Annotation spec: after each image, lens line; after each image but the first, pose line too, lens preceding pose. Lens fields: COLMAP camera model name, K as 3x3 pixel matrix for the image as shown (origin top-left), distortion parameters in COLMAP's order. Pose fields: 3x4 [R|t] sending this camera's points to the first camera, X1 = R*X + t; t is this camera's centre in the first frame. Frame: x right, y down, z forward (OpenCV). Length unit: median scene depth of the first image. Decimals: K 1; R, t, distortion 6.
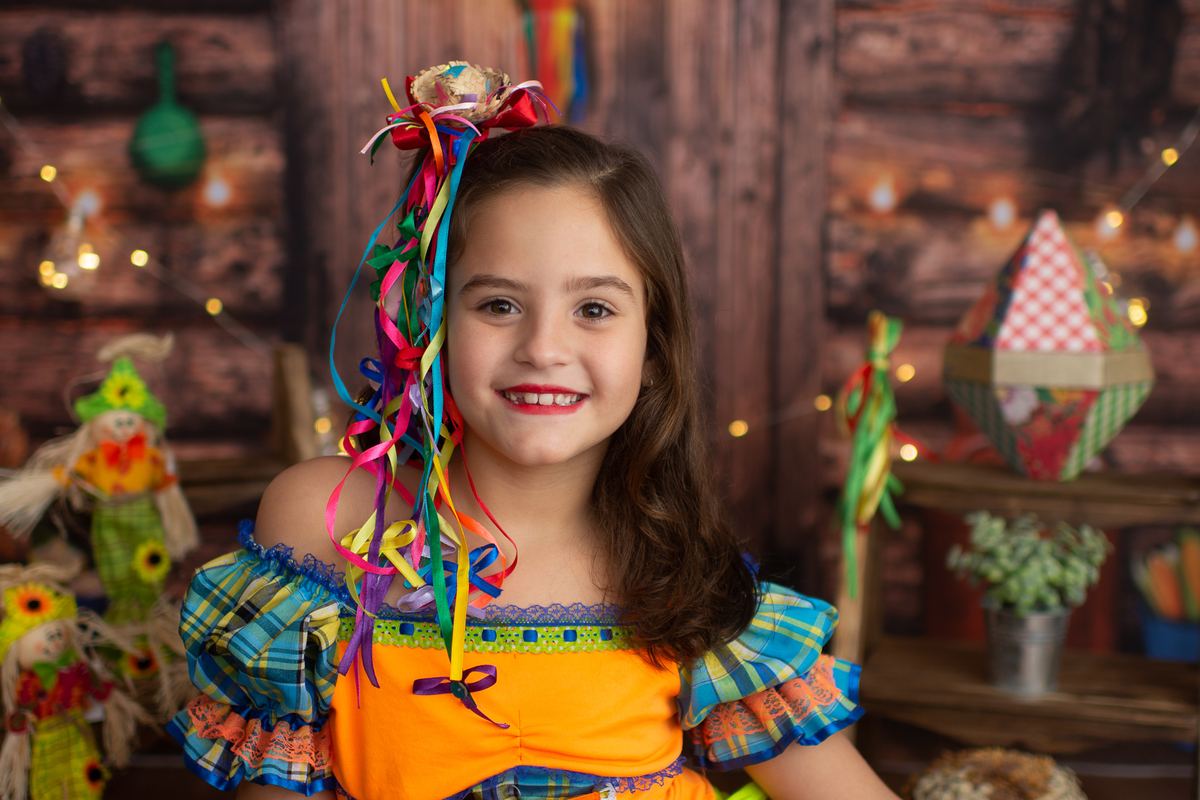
lens RADIAL K [[1844.9, 0, 603.2], [0, 1844.9, 400.4], [0, 0, 1]] dist [-0.019953, 0.056469]
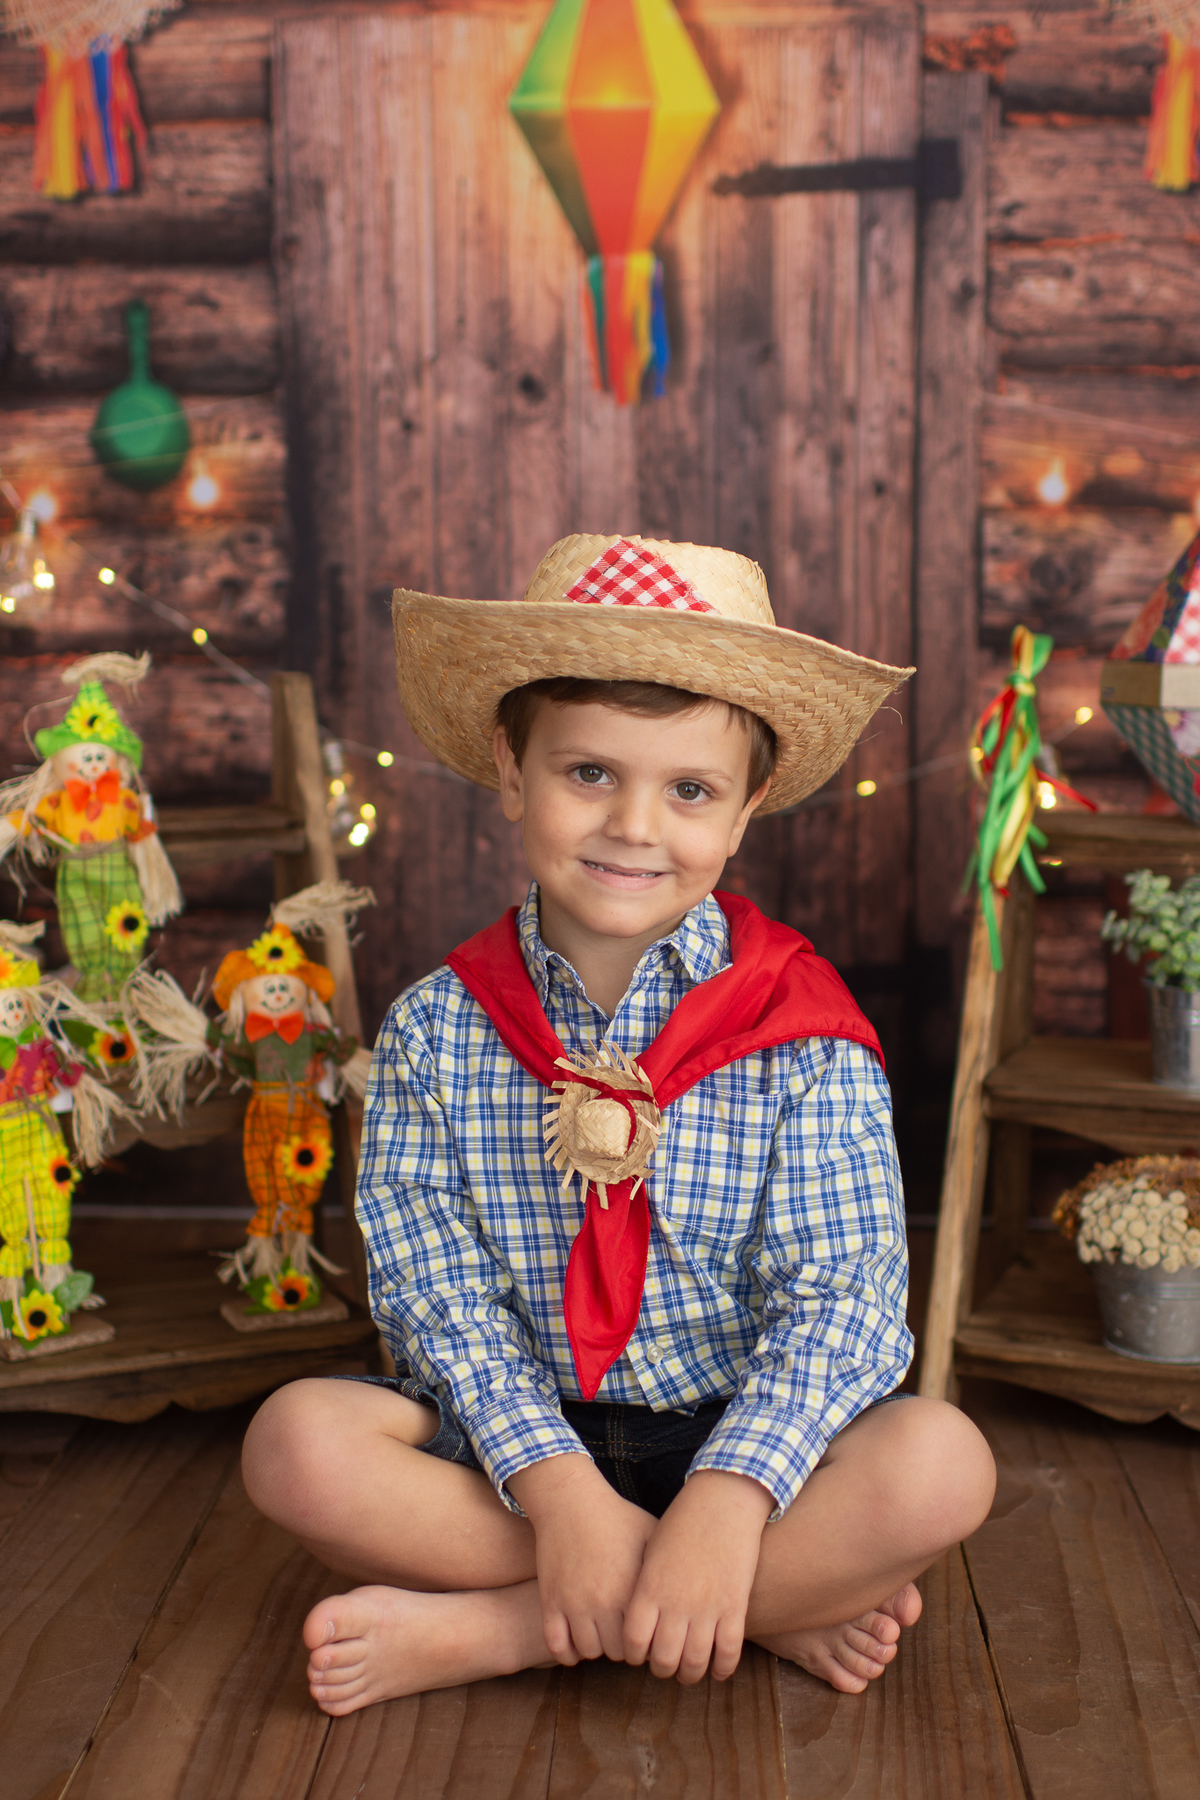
lens RADIAL K [[2739.4, 0, 594.8], [0, 2739.4, 899.3], [0, 0, 1]] dist [-0.014740, 0.029519]
pose [[0.997801, -0.002135, -0.066254, 0.043198], [0.003470, 0.999793, 0.020033, 0.047380], [0.066197, -0.020218, 0.997602, -0.198583]]
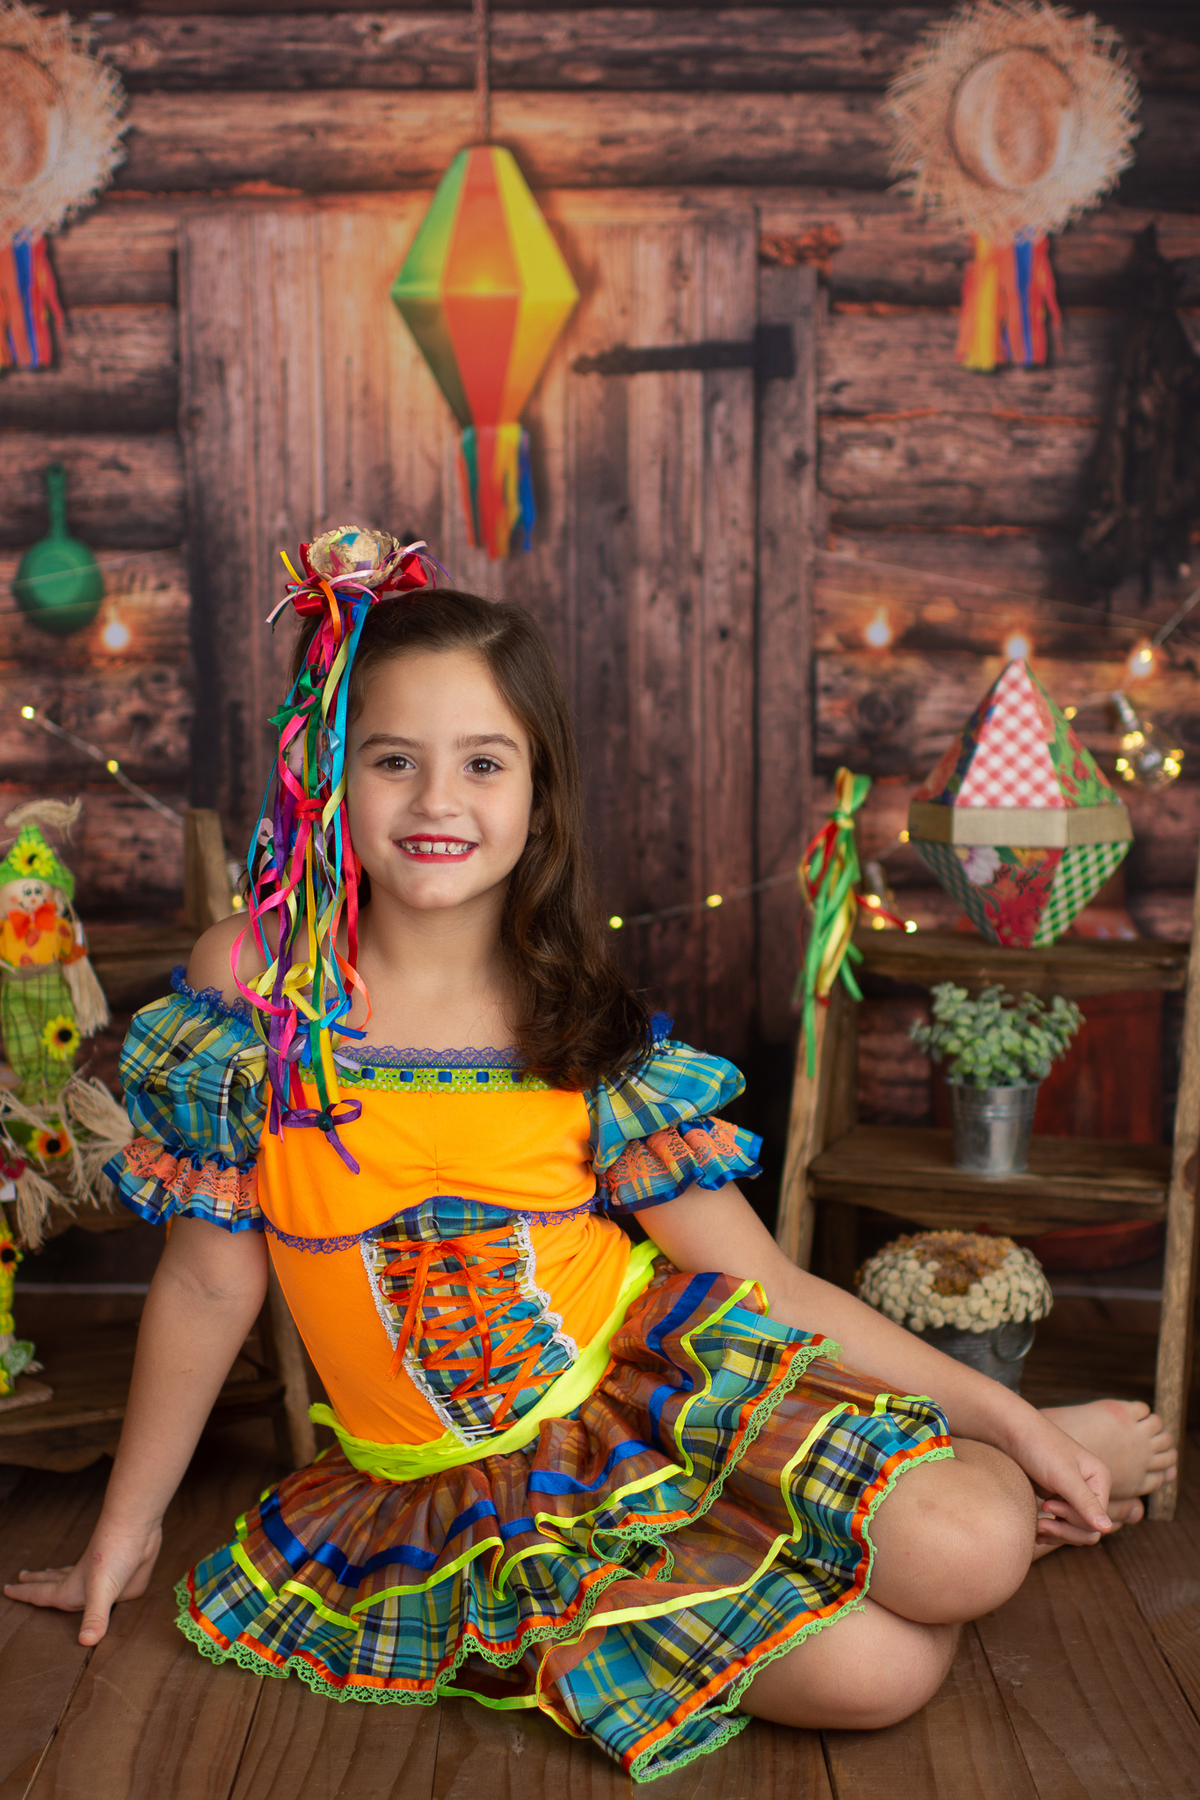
lens RADIAL K [[2892.1, 0, 604.6], [0, 2892.1, 894.2], [0, 0, 1]] dist [0.002043, -0.024210]
pose [[0.999743, -0.007948, -0.021209, 0.061826], [0.007949, 0.999968, -0.000038, 0.014544], [0.021209, -0.000131, 0.999775, -0.445874]]
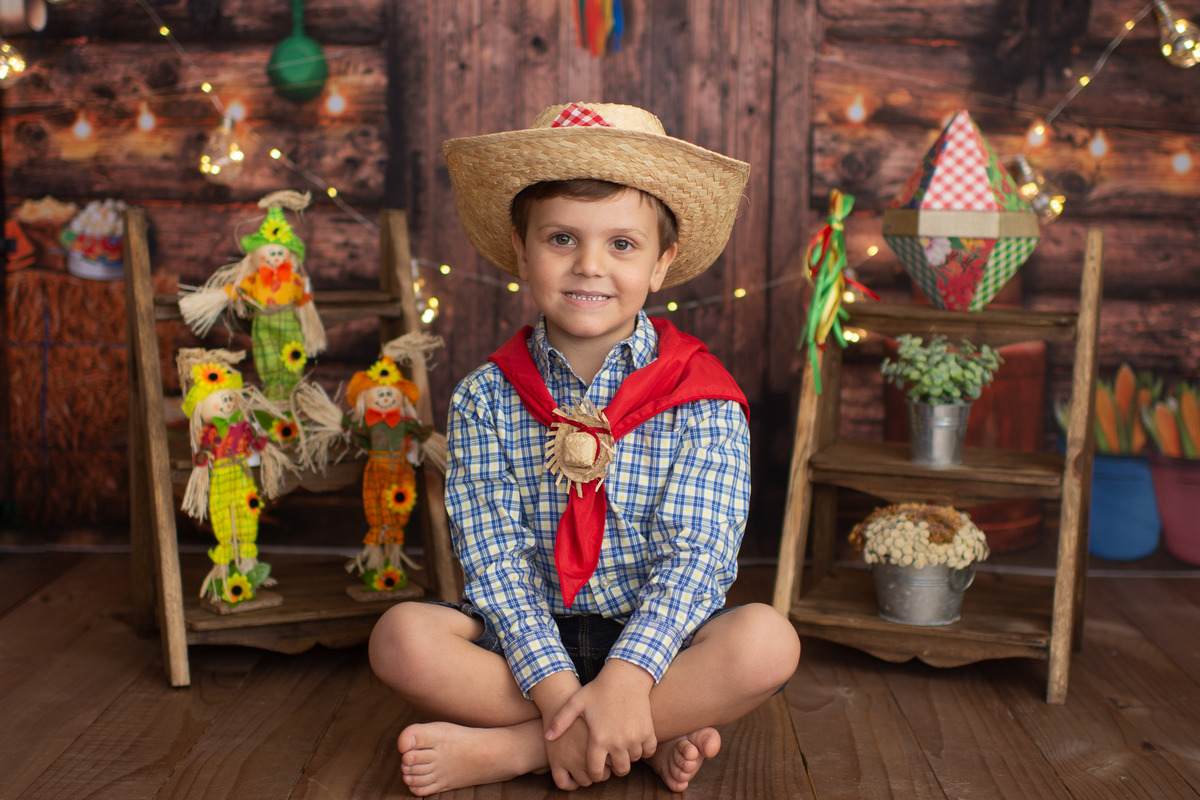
lens RADIAL K [[1823.0, 0, 598.7], [0, 1823.0, 398.6], [0, 0, 1]] dist [-0.018399, 0.056482]
pose [[0.999090, 0.013637, -0.040413, 0.033903], [-0.013330, 0.999880, 0.007859, 0.096860], [0.040516, -0.007313, 0.999152, -0.318236]]
